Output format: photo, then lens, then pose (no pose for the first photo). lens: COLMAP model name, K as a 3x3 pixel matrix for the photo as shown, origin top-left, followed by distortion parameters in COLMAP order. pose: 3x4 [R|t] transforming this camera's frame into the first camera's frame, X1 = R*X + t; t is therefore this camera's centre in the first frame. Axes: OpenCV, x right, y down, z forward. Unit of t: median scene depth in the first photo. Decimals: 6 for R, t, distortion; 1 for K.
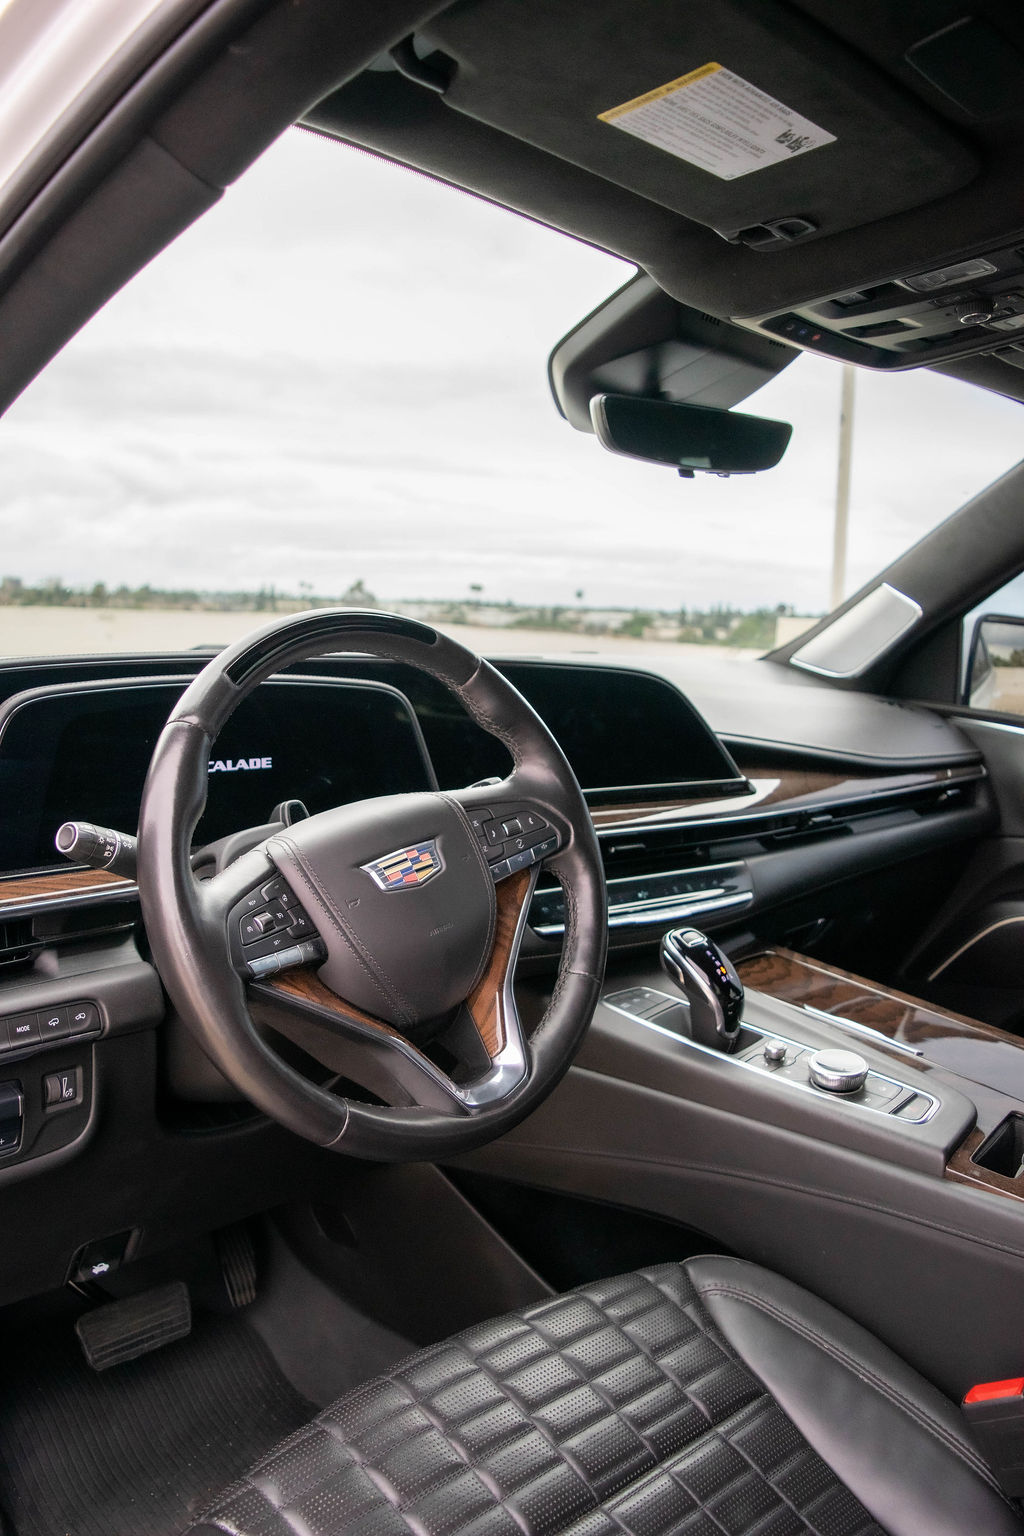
lens RADIAL K [[1203.3, 0, 506.8], [0, 1203.3, 777.1], [0, 0, 1]] dist [-0.092255, 0.011754]
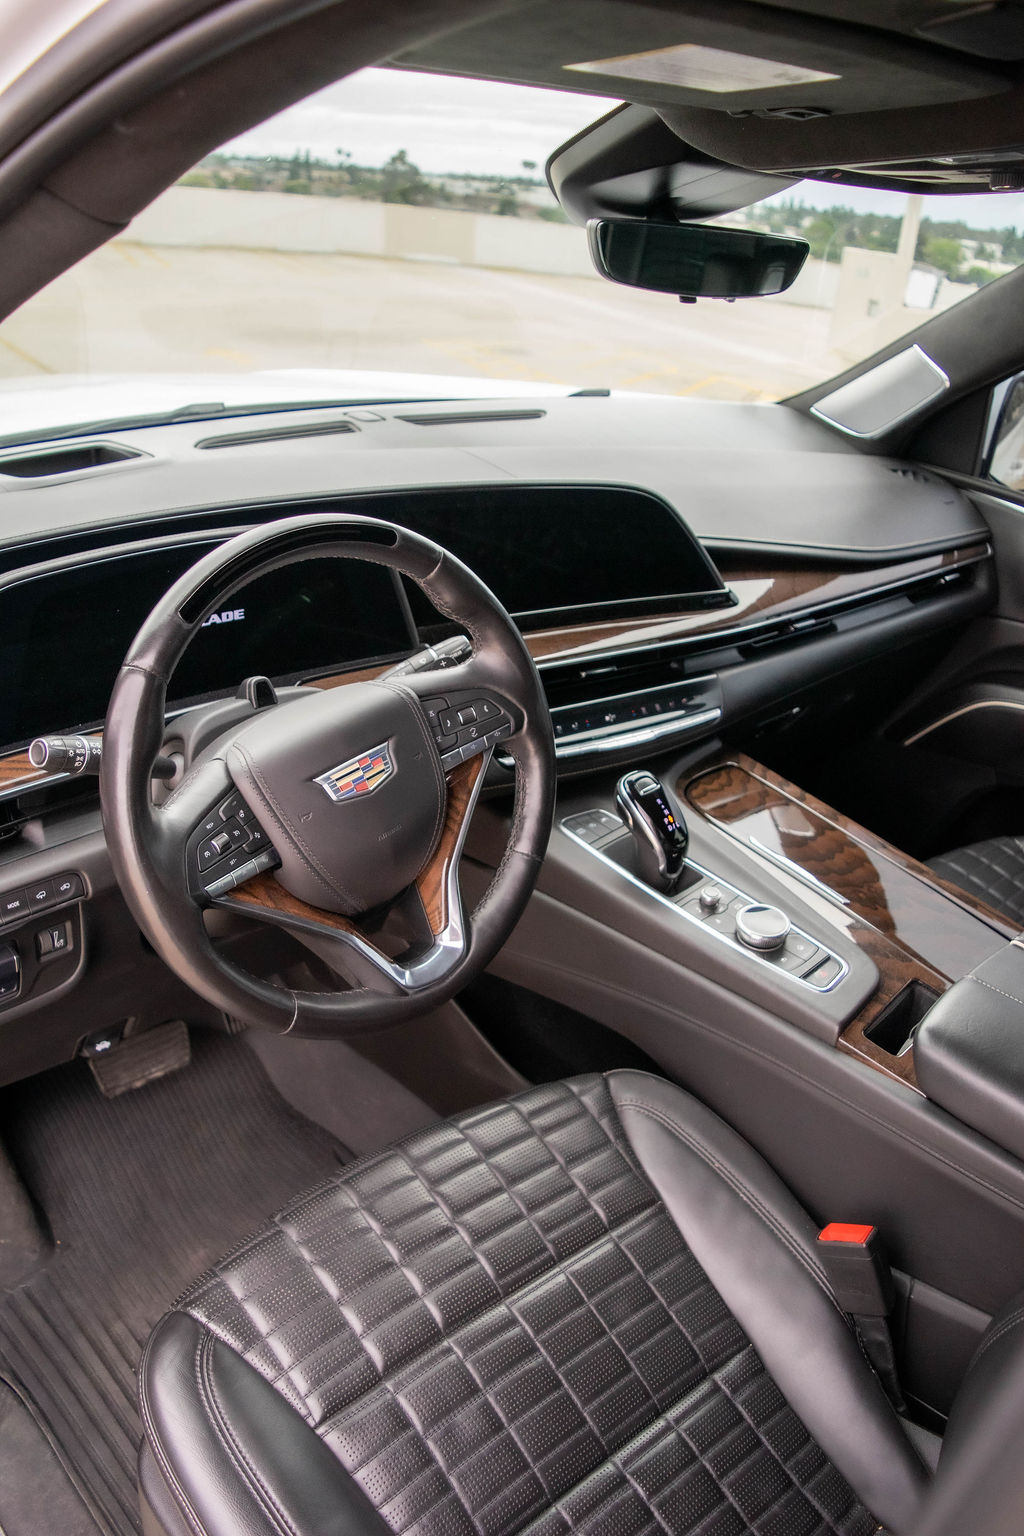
lens RADIAL K [[1203.3, 0, 506.8], [0, 1203.3, 777.1], [0, 0, 1]] dist [-0.092255, 0.011754]
pose [[0.998149, 0.058175, -0.017752, 0.059058], [-0.049307, 0.944815, 0.323871, -0.242020], [0.035613, -0.322396, 0.945935, -0.005169]]
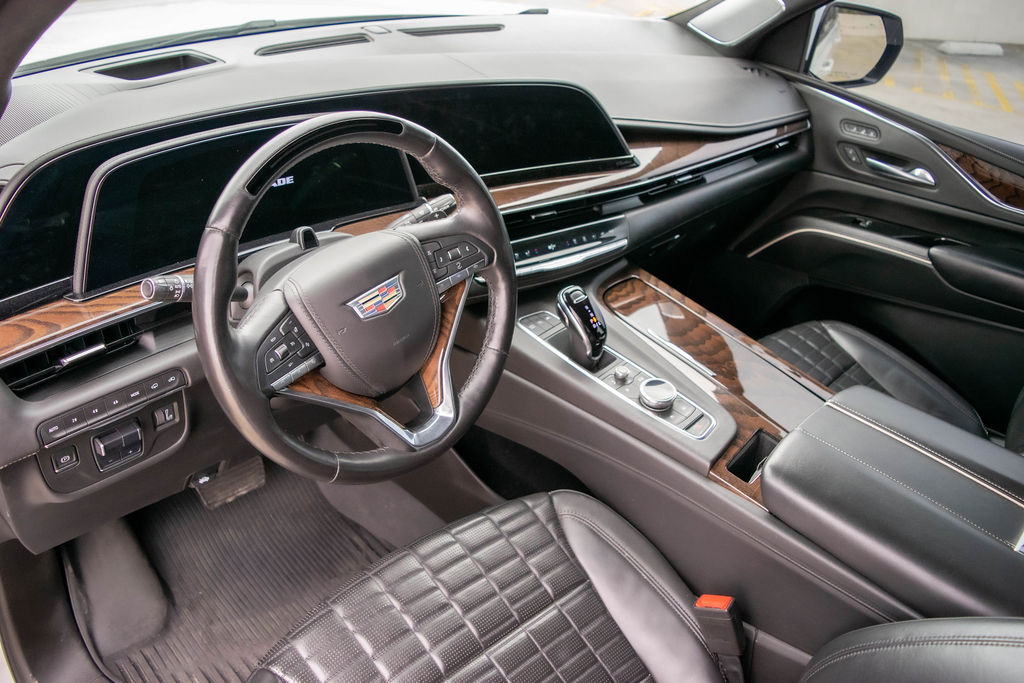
lens RADIAL K [[802.2, 0, 512.0], [0, 802.2, 341.5], [0, 0, 1]] dist [-0.092255, 0.011754]
pose [[0.998214, 0.048799, 0.034461, 0.045575], [-0.058648, 0.910289, 0.409797, -0.261528], [-0.011372, -0.411086, 0.911525, 0.054598]]
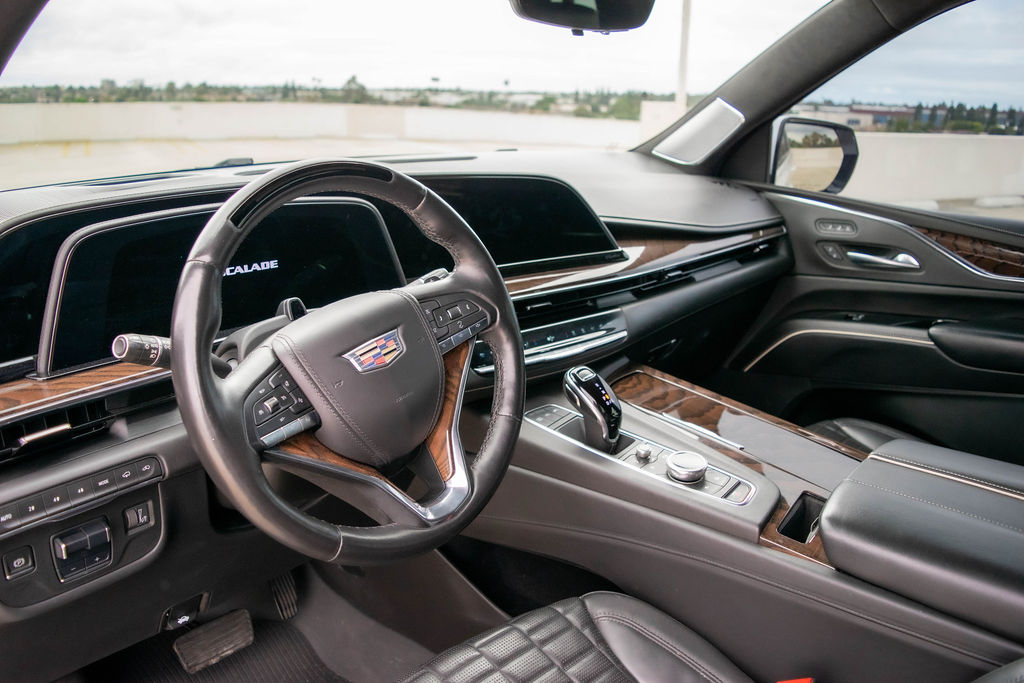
lens RADIAL K [[802.2, 0, 512.0], [0, 802.2, 341.5], [0, 0, 1]] dist [-0.092255, 0.011754]
pose [[0.997697, -0.034220, 0.058571, 0.015048], [0.024159, 0.986065, 0.164595, -0.073280], [-0.063387, -0.162801, 0.984621, 0.084281]]
